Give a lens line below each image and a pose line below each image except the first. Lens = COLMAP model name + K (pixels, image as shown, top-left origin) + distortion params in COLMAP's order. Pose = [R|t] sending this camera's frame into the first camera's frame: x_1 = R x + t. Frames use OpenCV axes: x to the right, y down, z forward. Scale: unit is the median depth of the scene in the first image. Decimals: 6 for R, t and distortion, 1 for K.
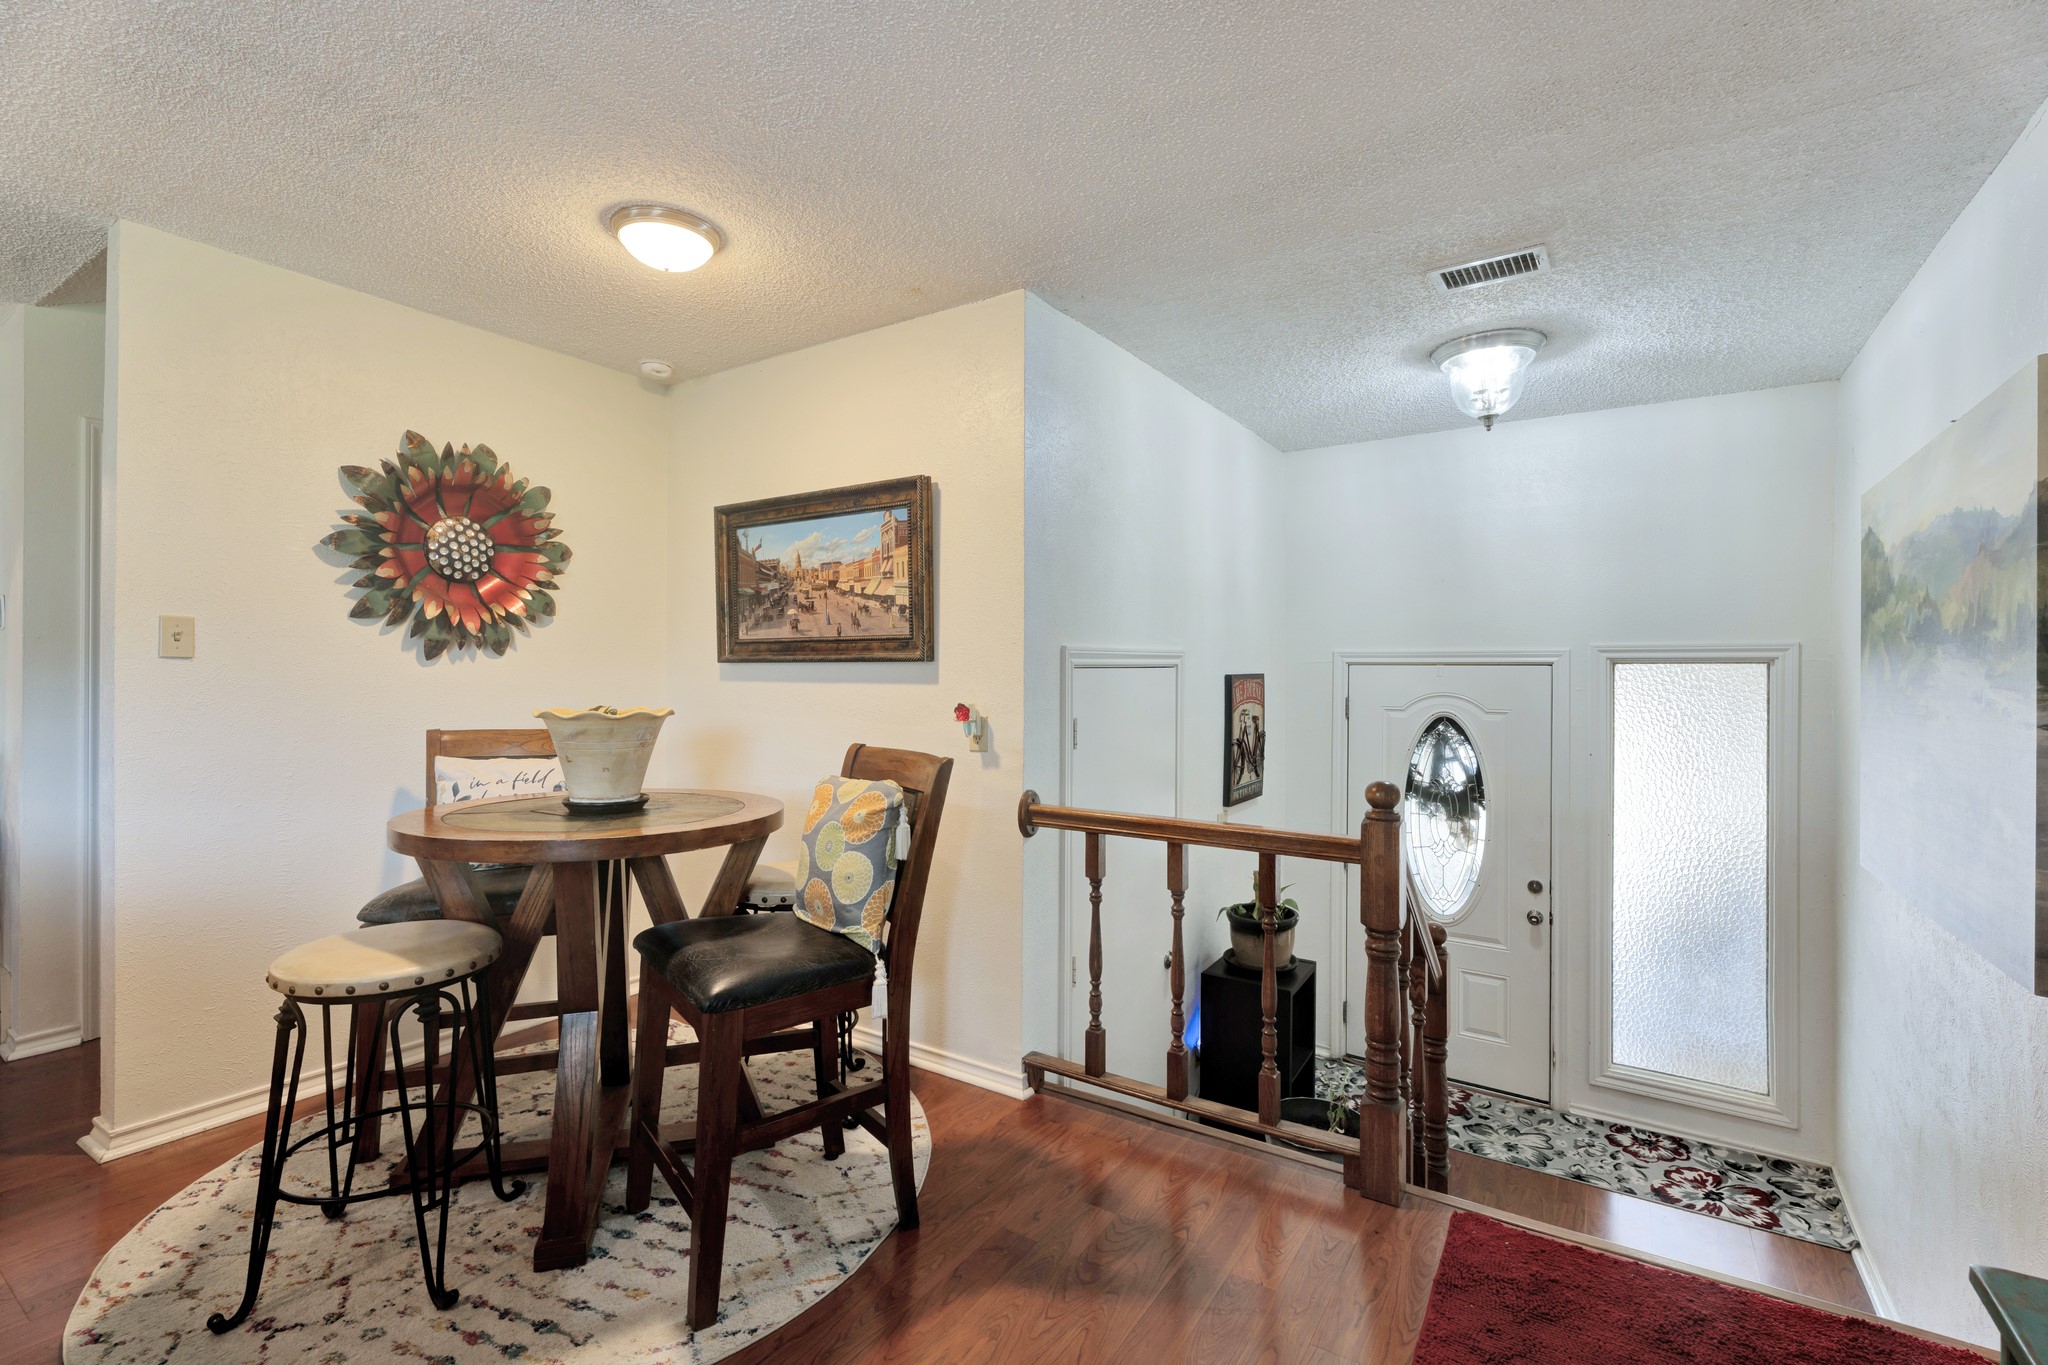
lens RADIAL K [[910.1, 0, 1011.9], [0, 910.1, 671.9], [0, 0, 1]] dist [0.000422, 0.000891]
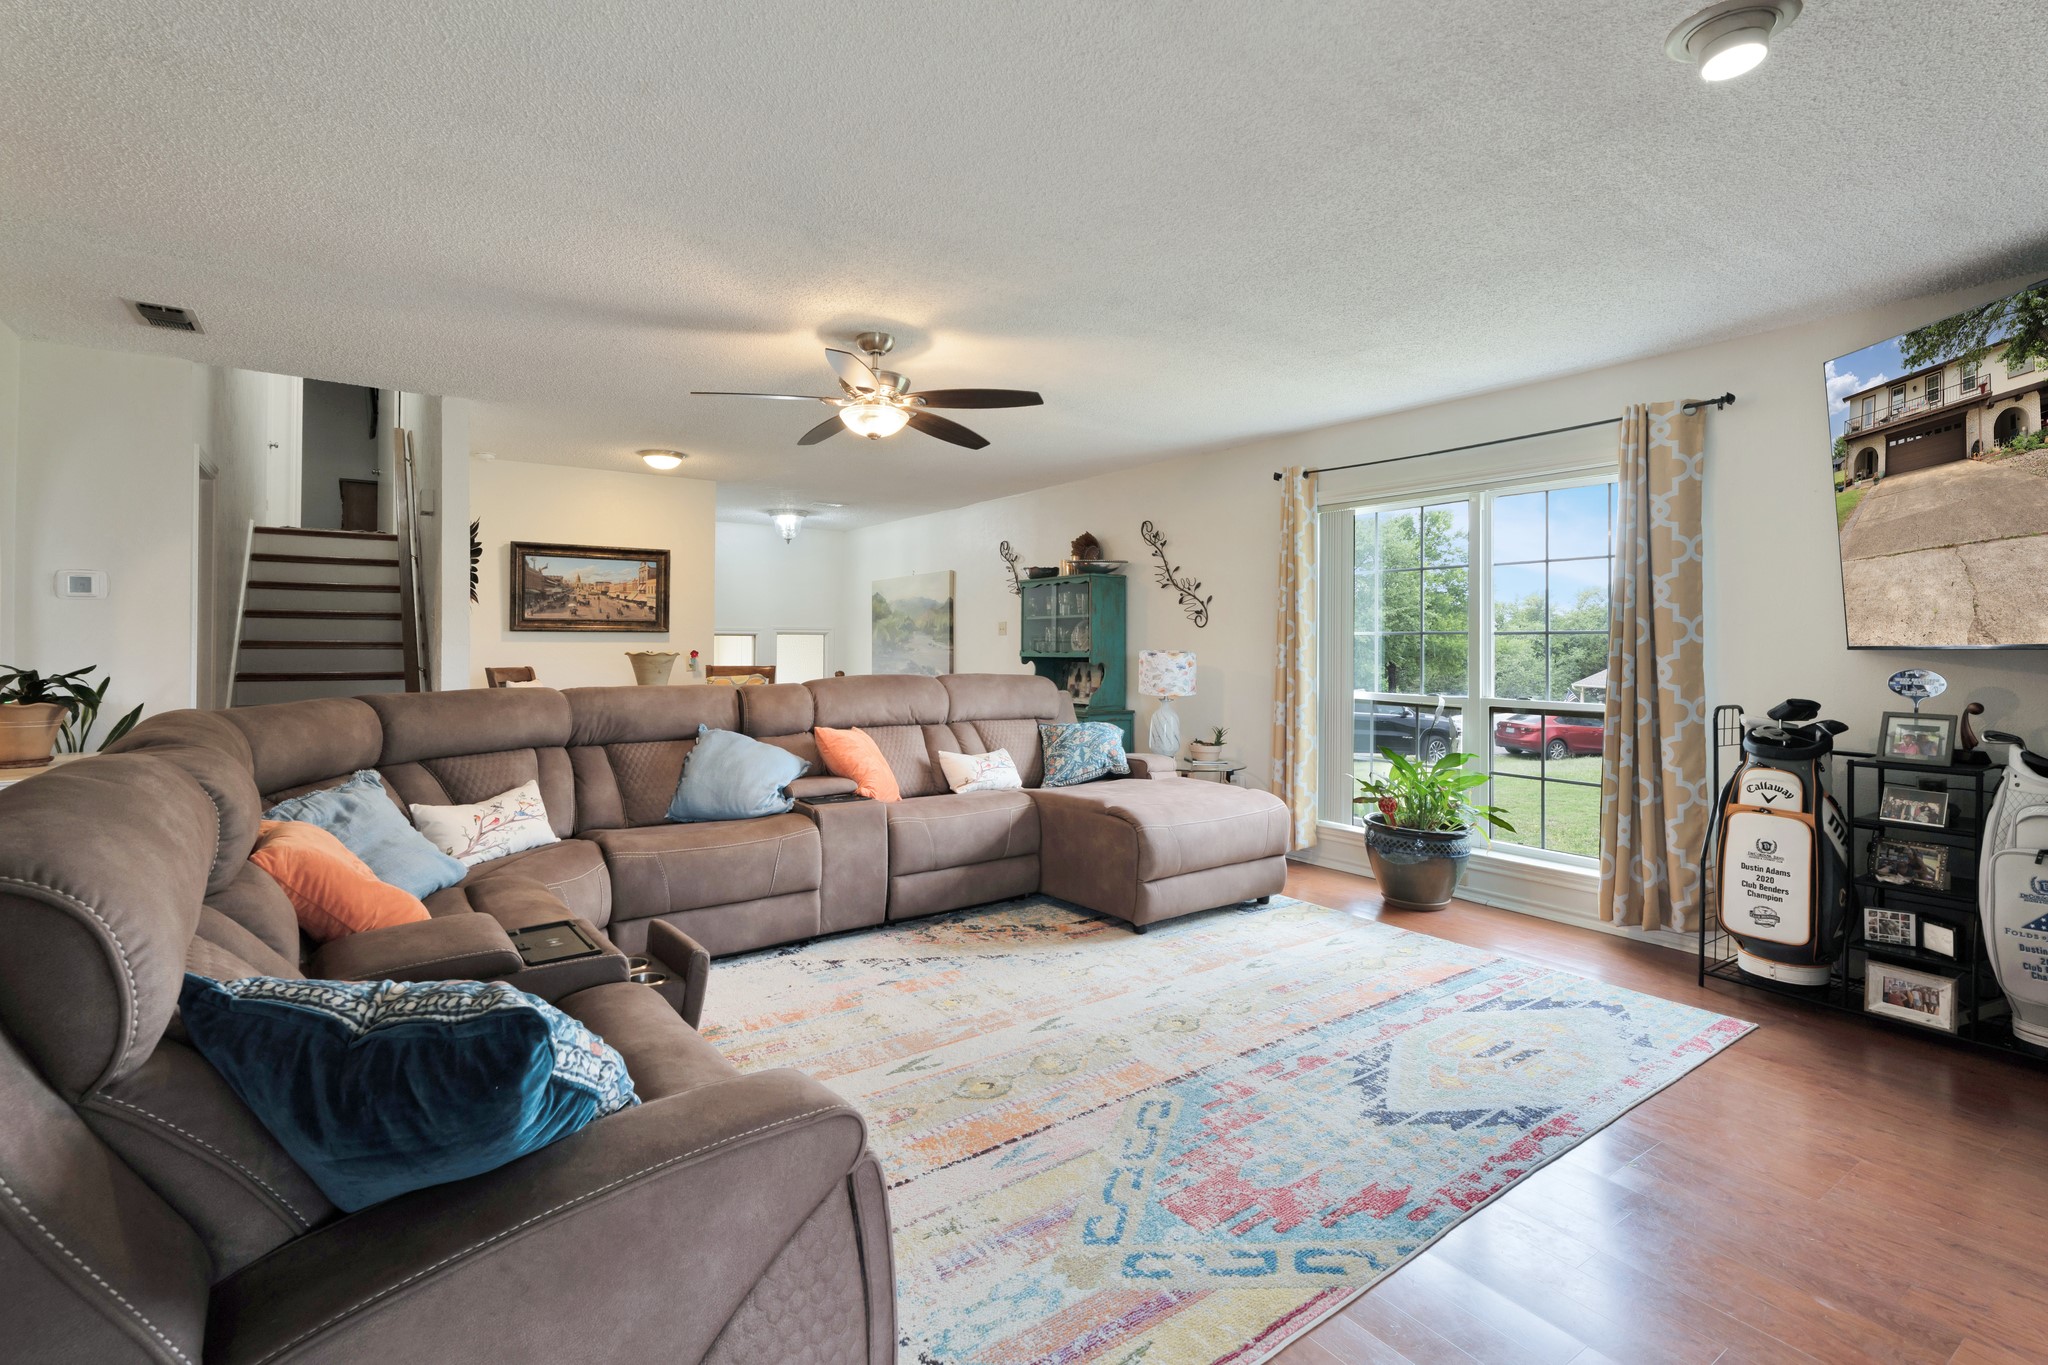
lens RADIAL K [[955.9, 0, 1005.2], [0, 955.9, 641.4], [0, 0, 1]] dist [-0.002135, 0.000657]
pose [[0.374659, 0.000168, 0.927163, -1.847862], [-0.002070, 0.999998, 0.000655, 0.007040], [-0.927160, -0.002165, 0.374659, -0.613616]]
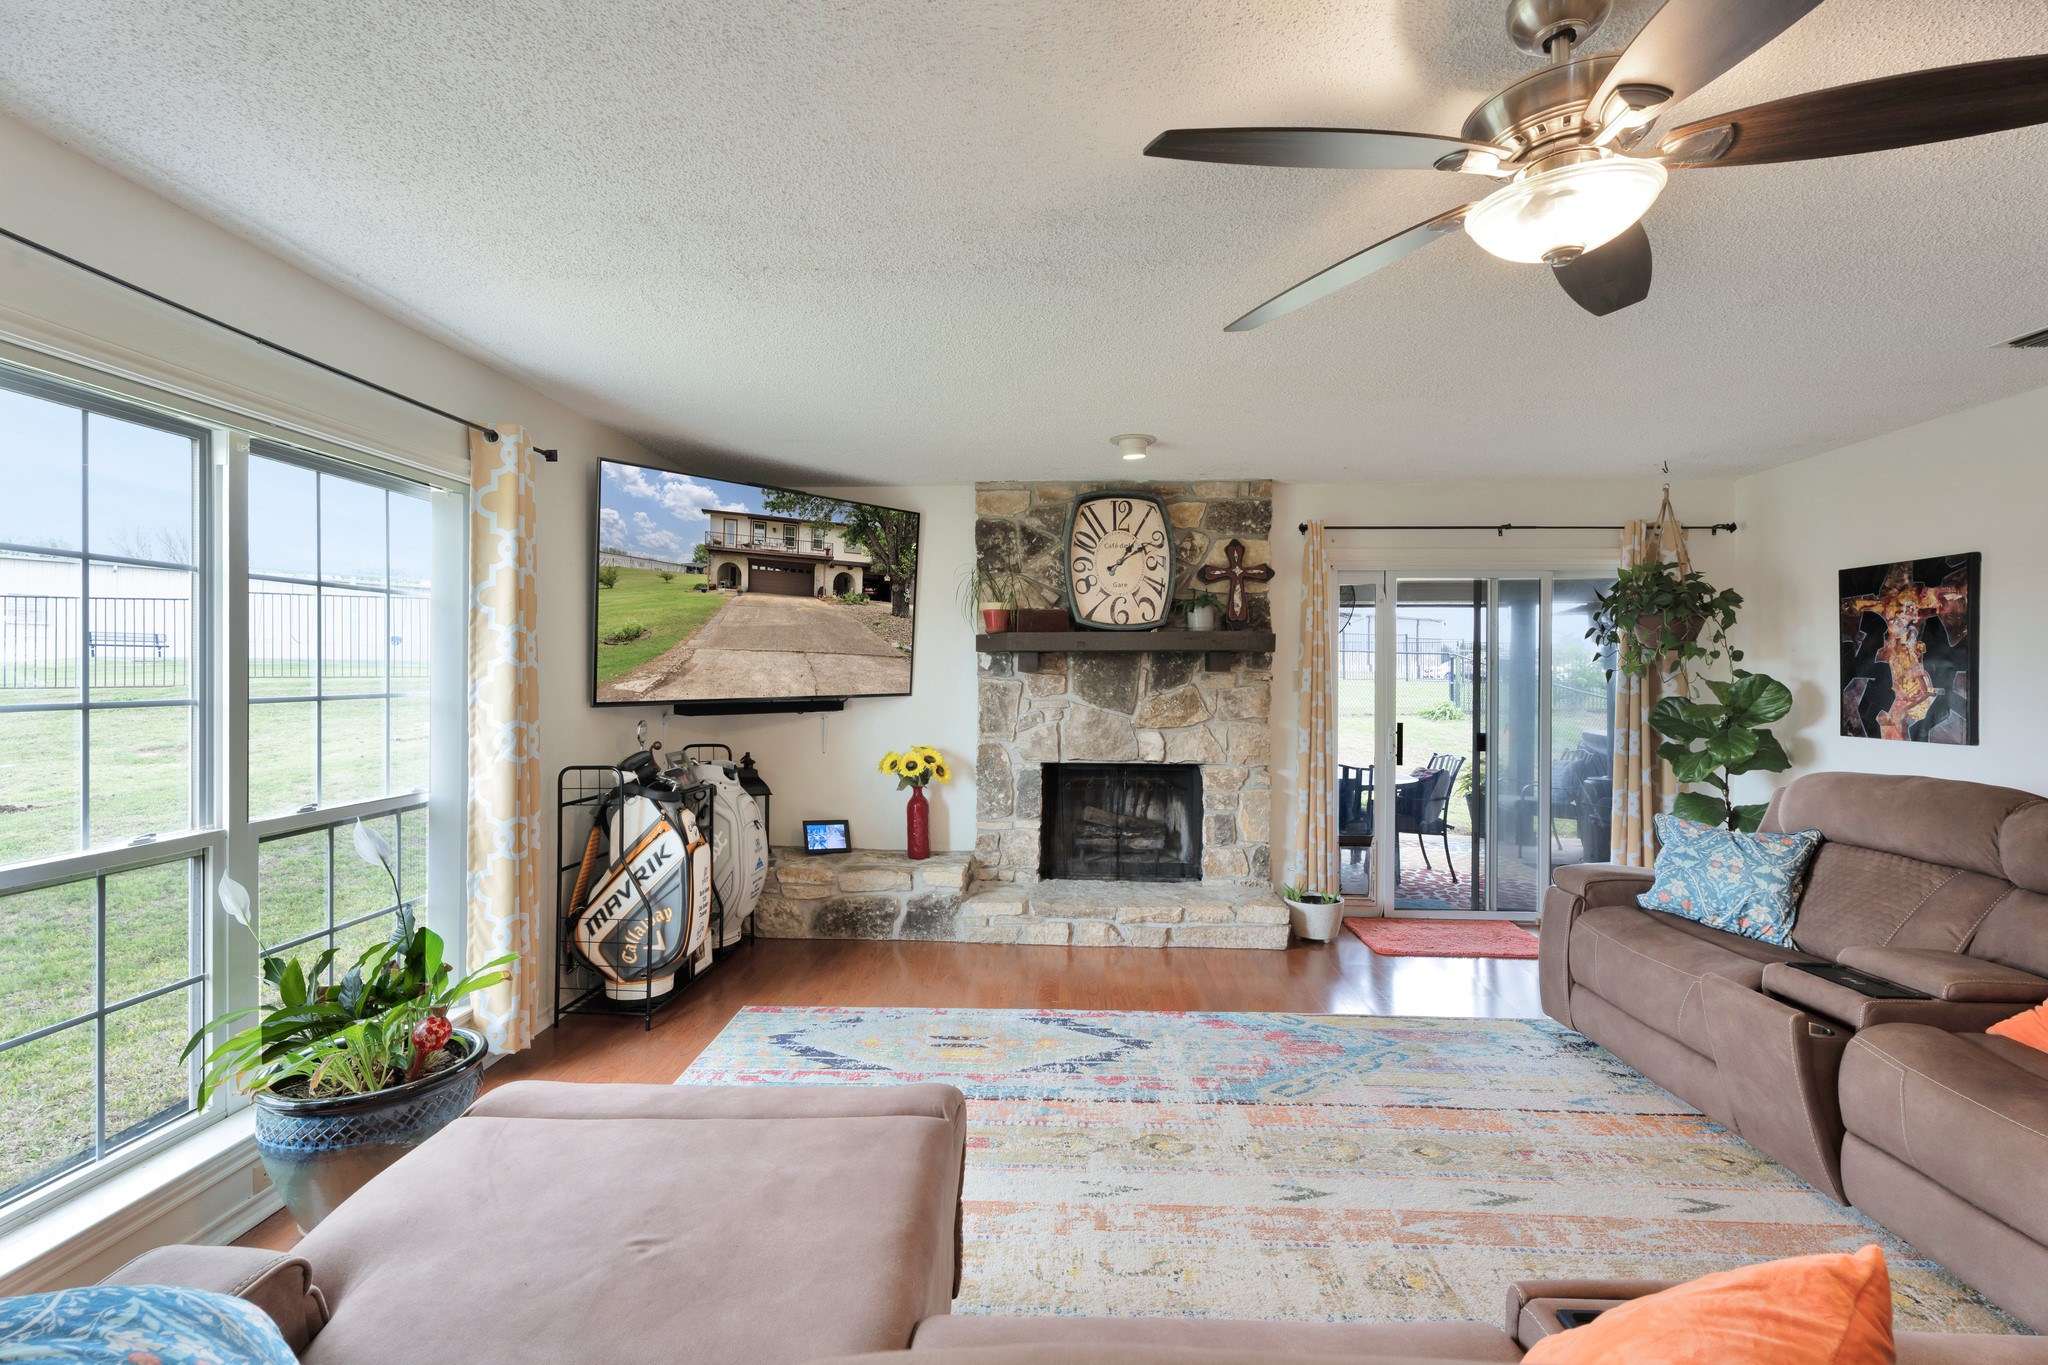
lens RADIAL K [[910.1, 0, 1011.9], [0, 910.1, 671.9], [0, 0, 1]] dist [0.000422, 0.000891]
pose [[-0.869418, -0.006526, -0.494034, -0.339625], [-0.007599, 0.999971, 0.000163, -0.038799], [0.494019, 0.003896, -0.869443, 0.249111]]
